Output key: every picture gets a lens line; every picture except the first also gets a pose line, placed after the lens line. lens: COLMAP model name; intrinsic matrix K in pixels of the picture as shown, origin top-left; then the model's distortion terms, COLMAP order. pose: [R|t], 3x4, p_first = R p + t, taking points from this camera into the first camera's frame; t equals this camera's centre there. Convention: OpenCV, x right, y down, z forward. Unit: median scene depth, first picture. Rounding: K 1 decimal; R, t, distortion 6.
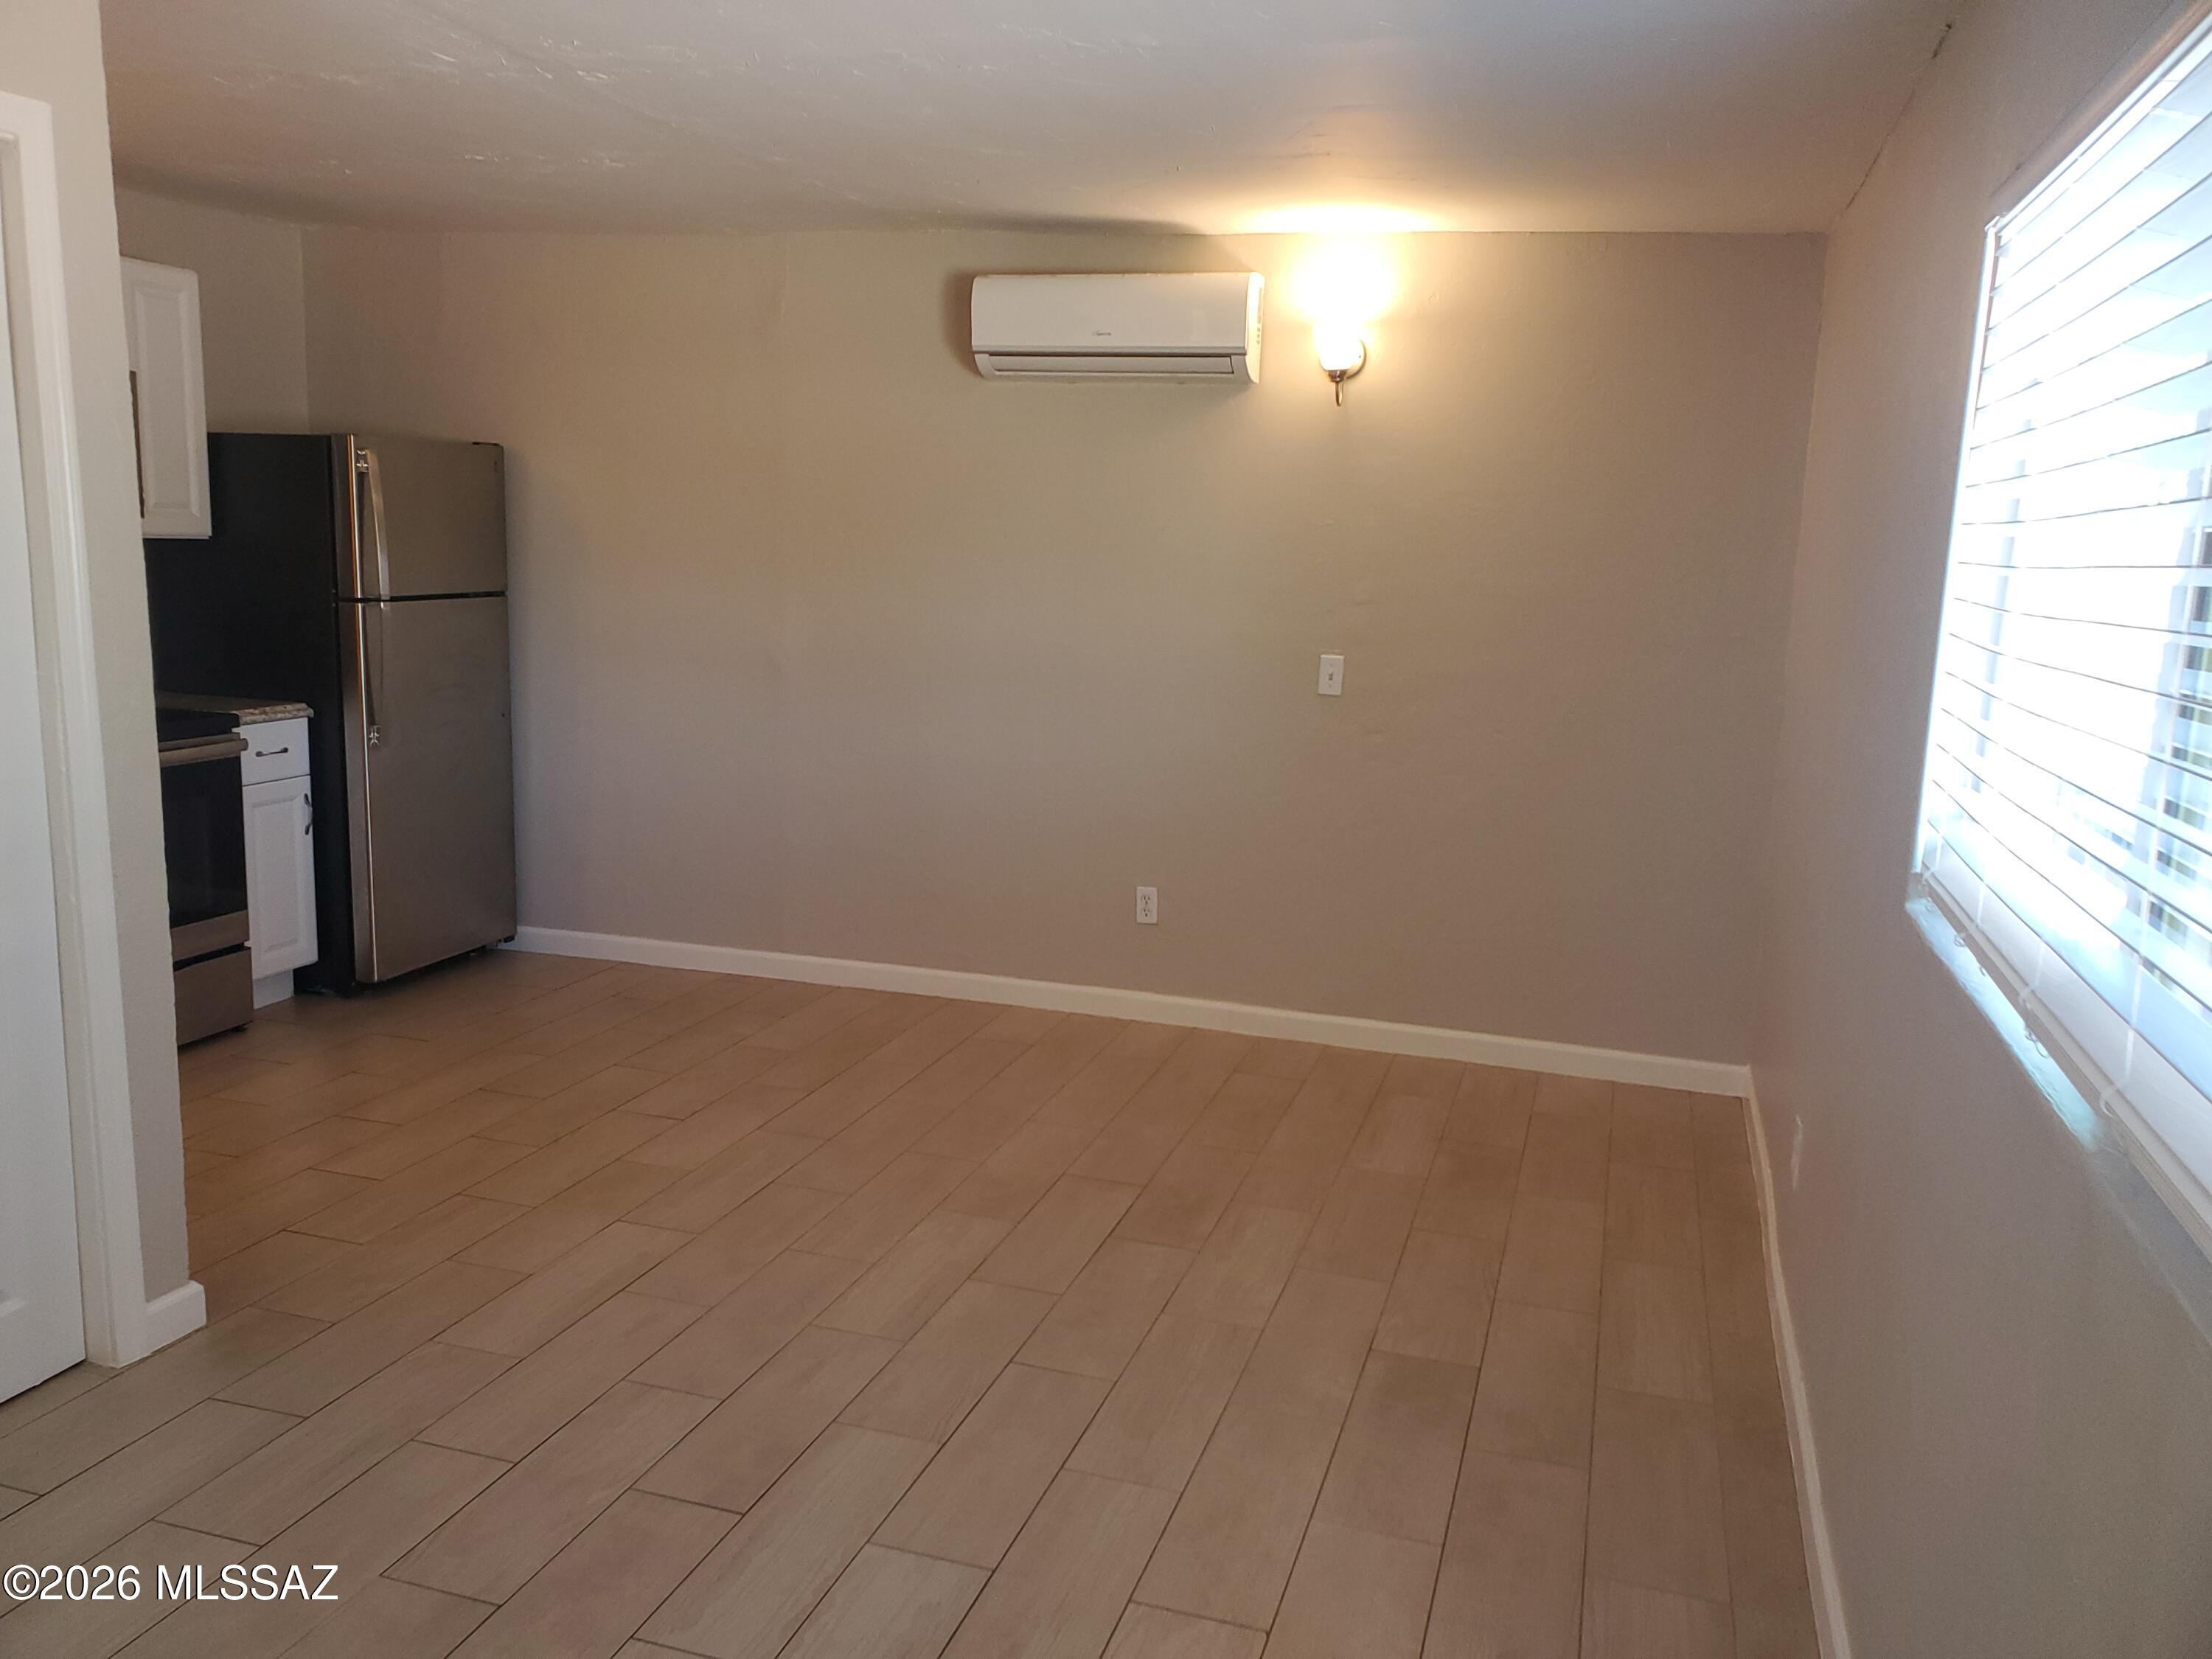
lens RADIAL K [[1705.1, 0, 1104.0], [0, 1705.1, 836.5], [0, 0, 1]] dist [0.010718, -0.008482]
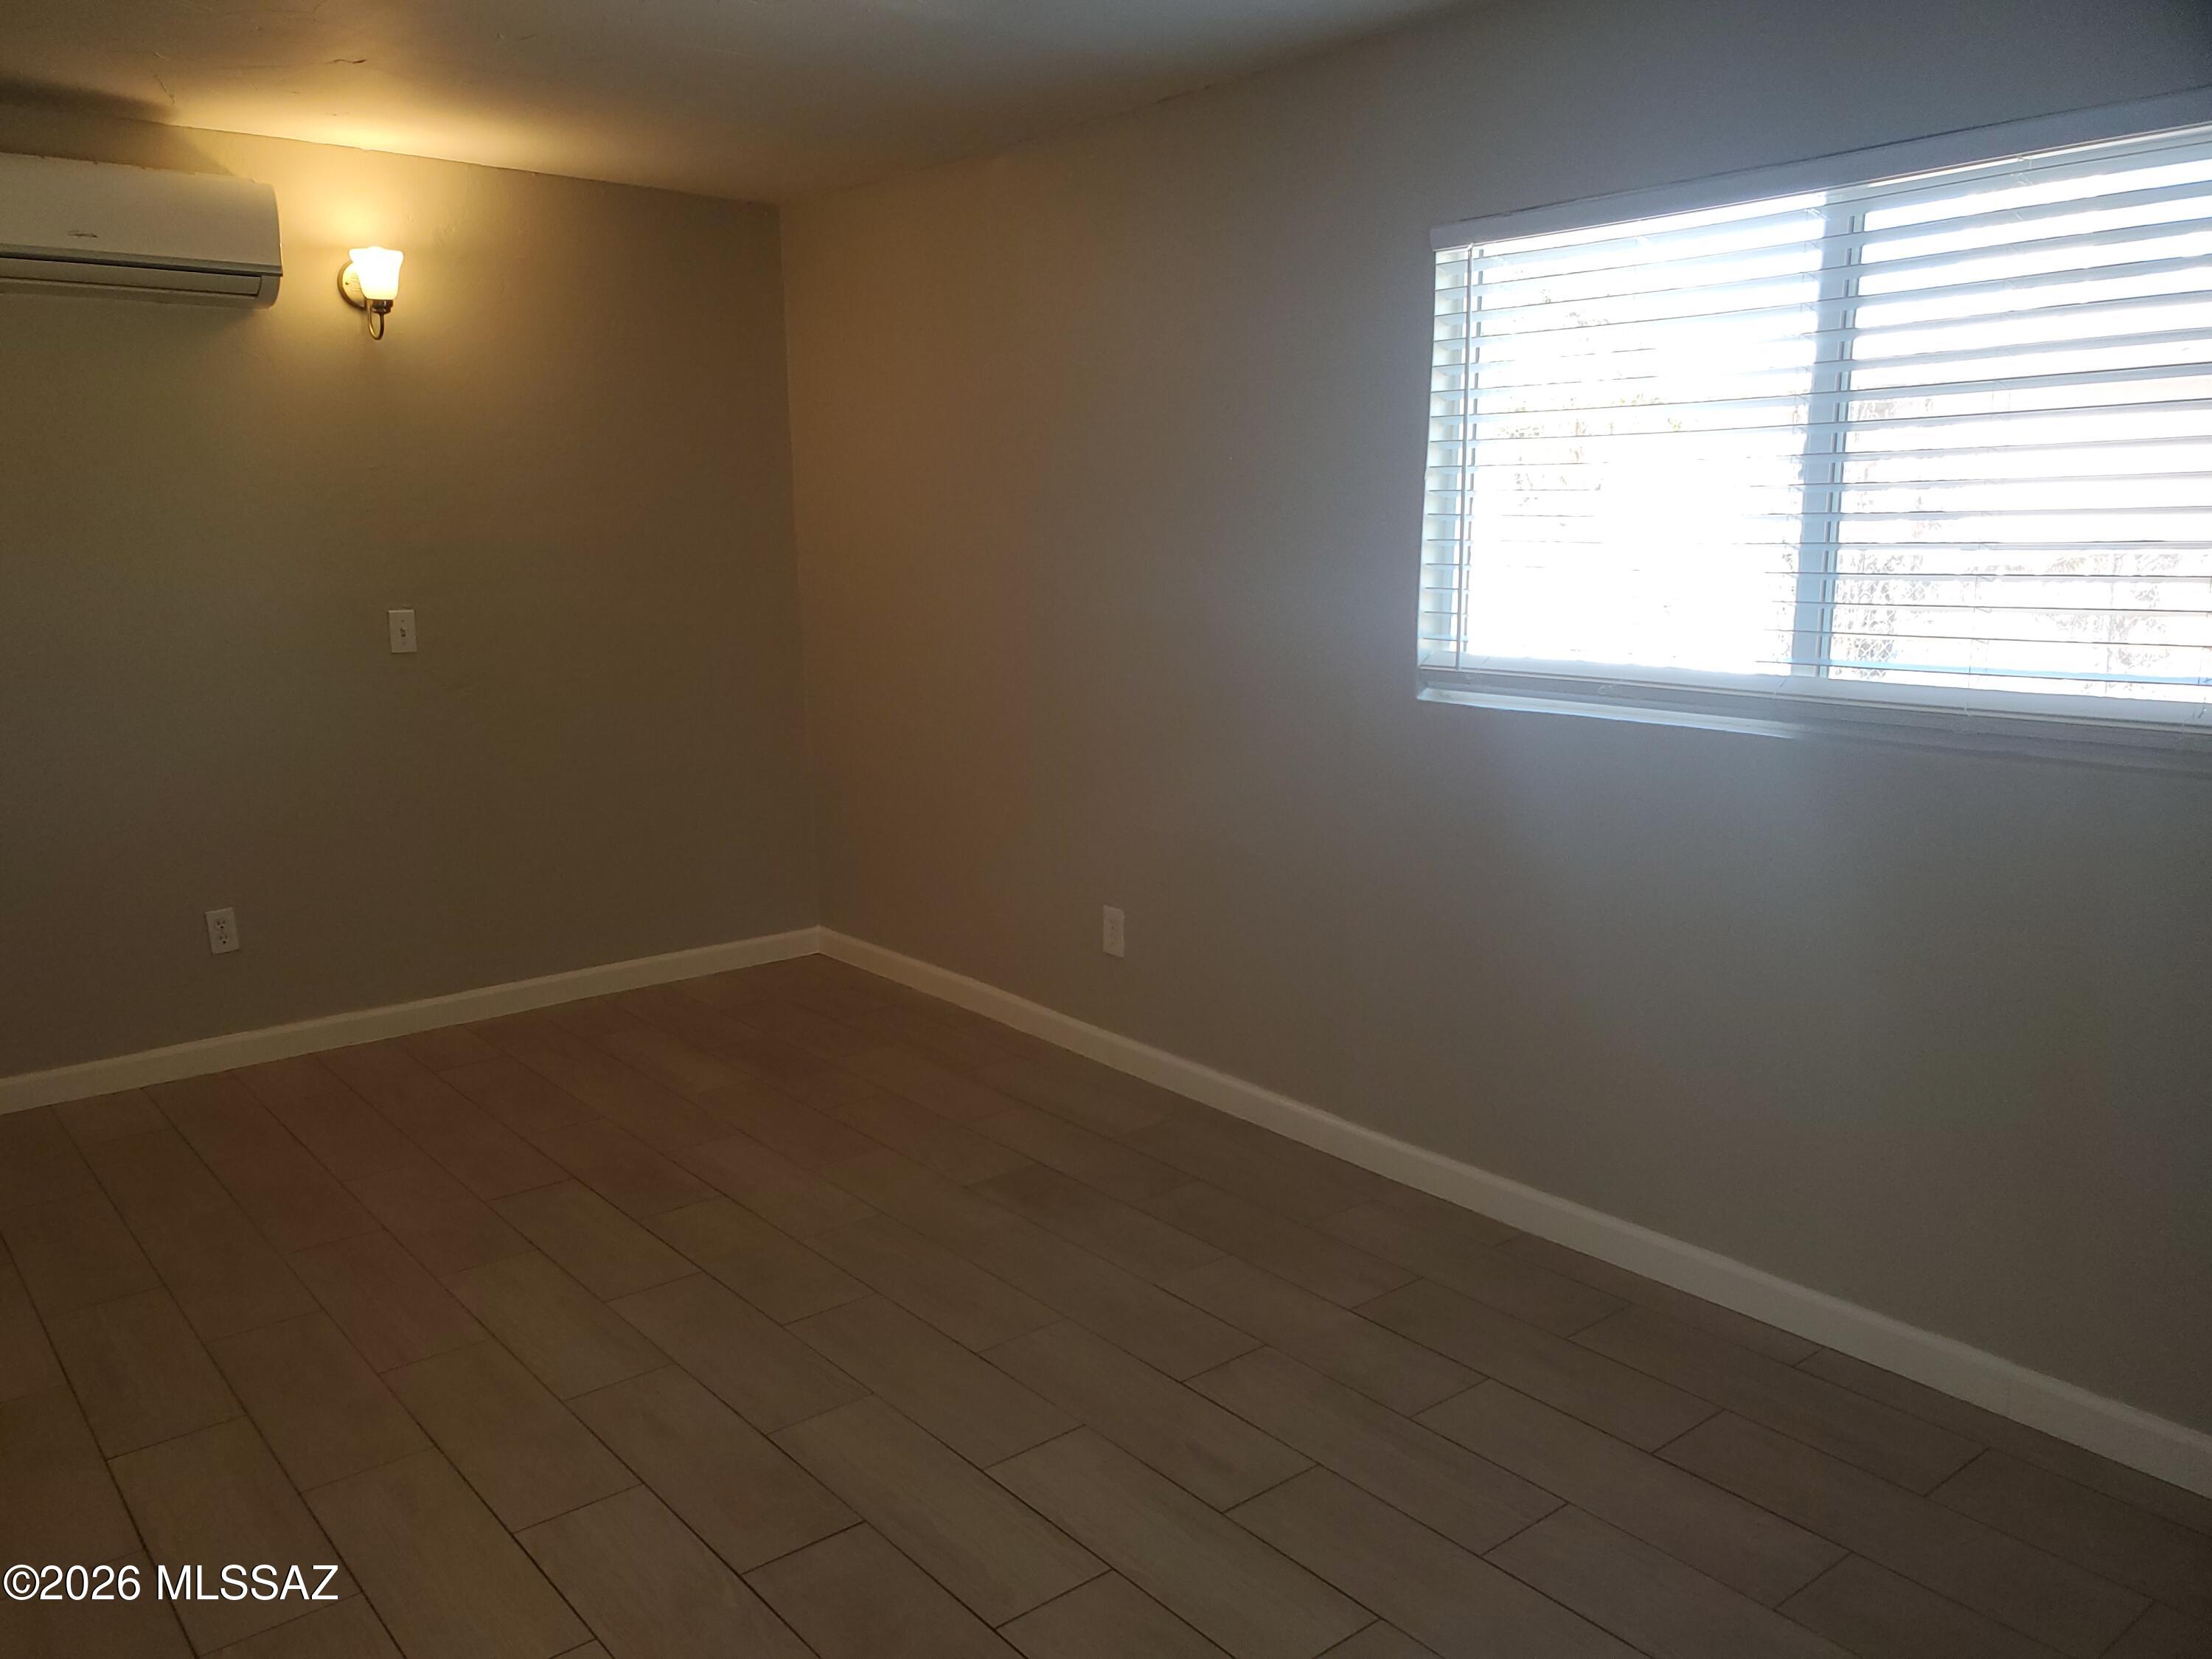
lens RADIAL K [[1705.1, 0, 1105.8], [0, 1705.1, 824.4], [0, 0, 1]] dist [0.010718, -0.008482]
pose [[0.535309, -0.197700, 0.821194, -0.443928], [0.179608, 0.976631, 0.118040, -0.033378], [-0.825340, 0.084305, 0.558308, 0.178175]]
